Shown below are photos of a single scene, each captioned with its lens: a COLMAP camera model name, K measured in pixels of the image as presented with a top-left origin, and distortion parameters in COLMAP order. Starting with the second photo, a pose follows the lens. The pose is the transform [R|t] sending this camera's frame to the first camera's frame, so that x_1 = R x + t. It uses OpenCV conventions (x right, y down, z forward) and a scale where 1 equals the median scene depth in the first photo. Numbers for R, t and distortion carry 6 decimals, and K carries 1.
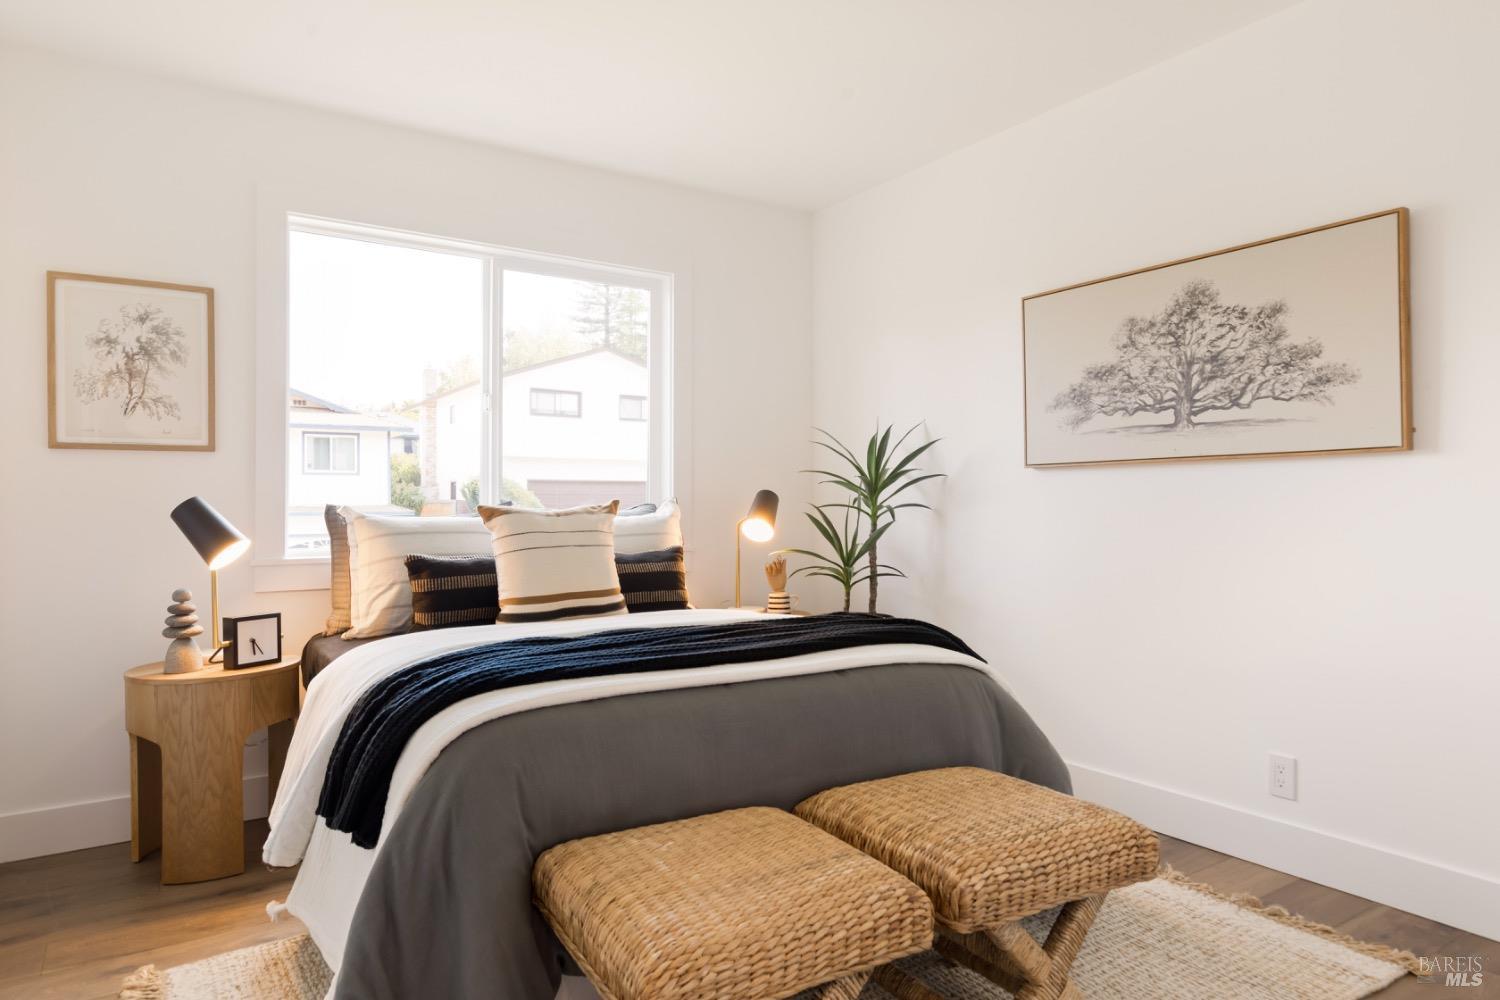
lens RADIAL K [[940.3, 0, 745.1], [0, 940.3, 503.0], [0, 0, 1]] dist [0.004325, 0.003216]
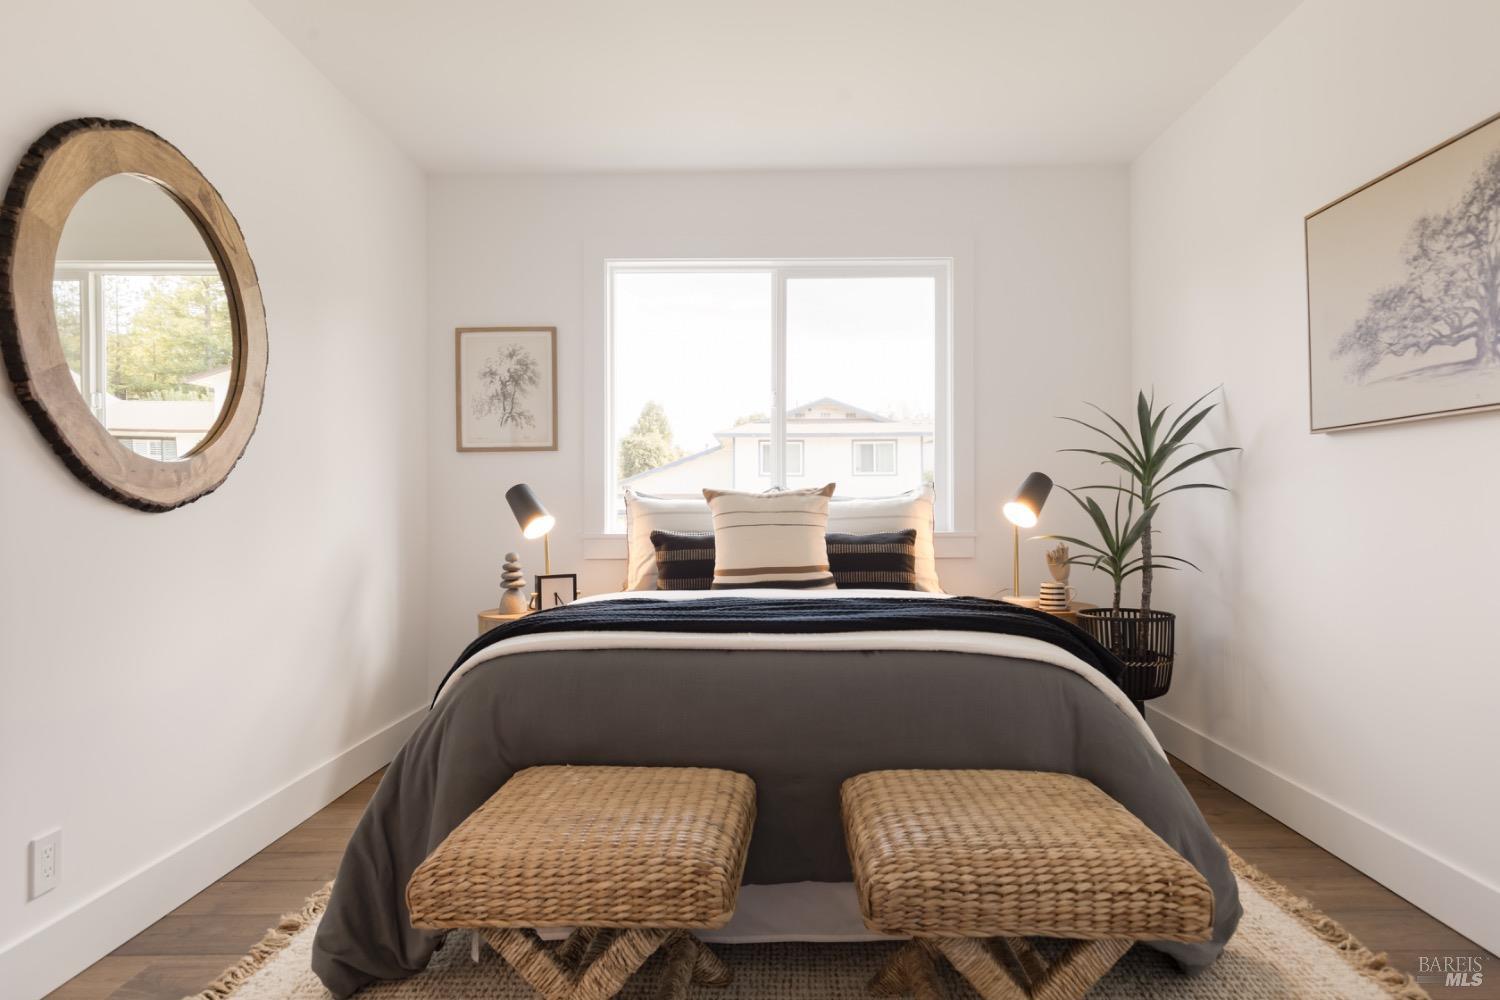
lens RADIAL K [[883.8, 0, 741.1], [0, 883.8, 503.4], [0, 0, 1]] dist [0.015130, -0.006646]
pose [[0.820139, -0.002729, -0.572157, 0.365810], [0.003621, 0.999993, 0.000422, 0.020003], [0.572152, -0.002418, 0.820144, 0.137483]]
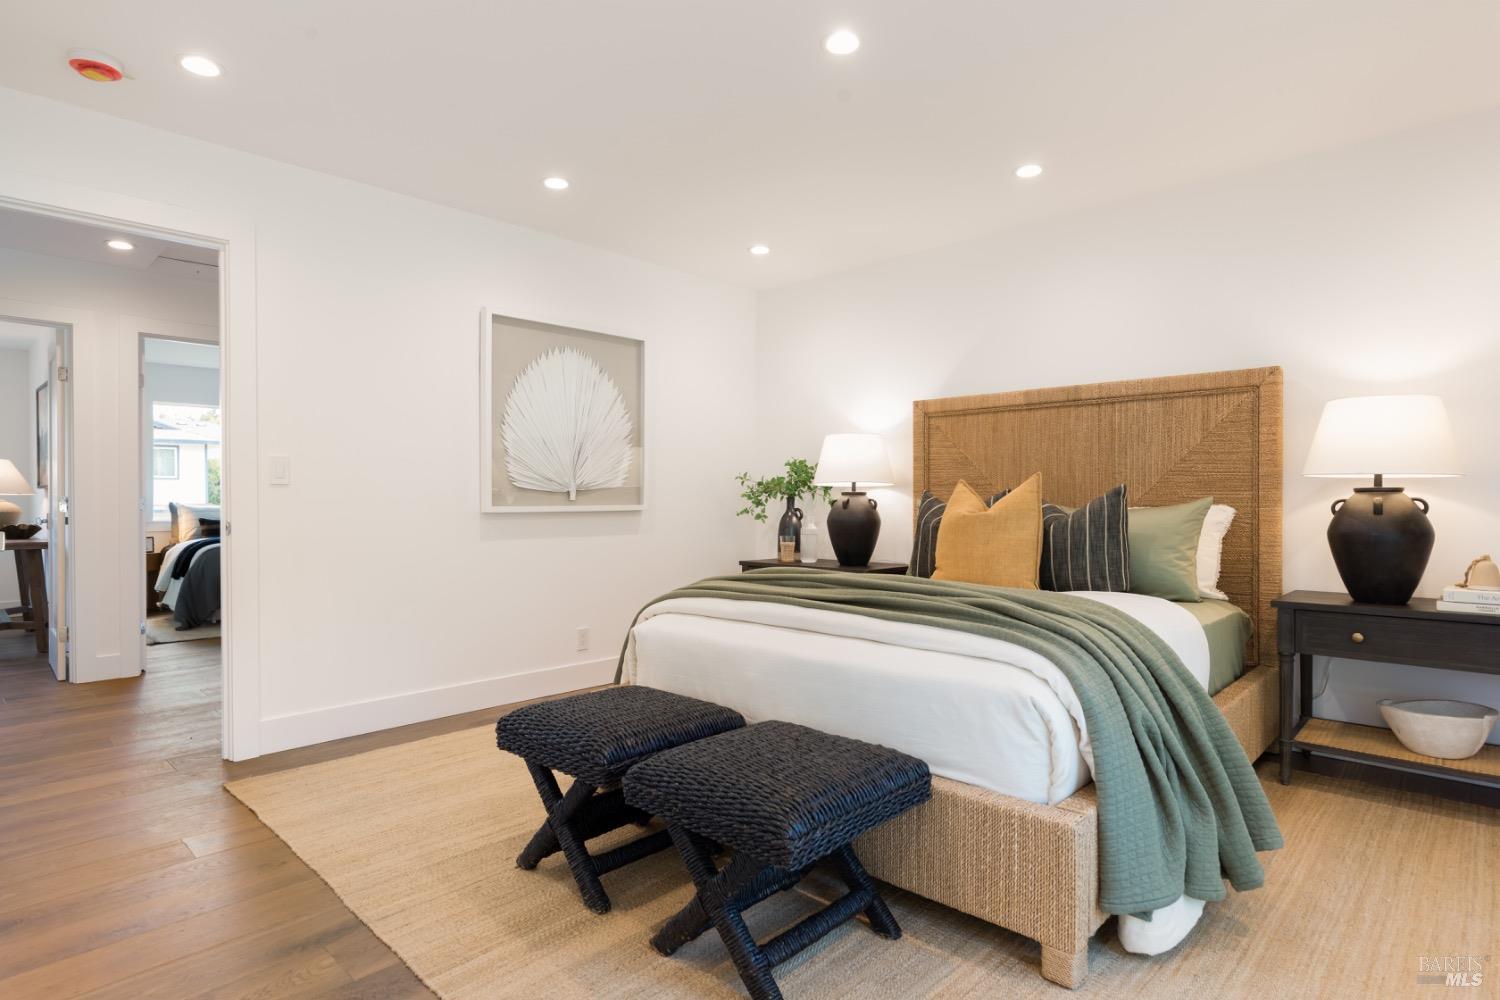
lens RADIAL K [[835.6, 0, 753.9], [0, 835.6, 499.0], [0, 0, 1]] dist [0.013805, -0.000893]
pose [[0.977684, -0.003529, 0.210049, 0.859374], [0.003354, 0.999994, 0.001191, -0.006449], [-0.210052, -0.000460, 0.977690, -2.126932]]
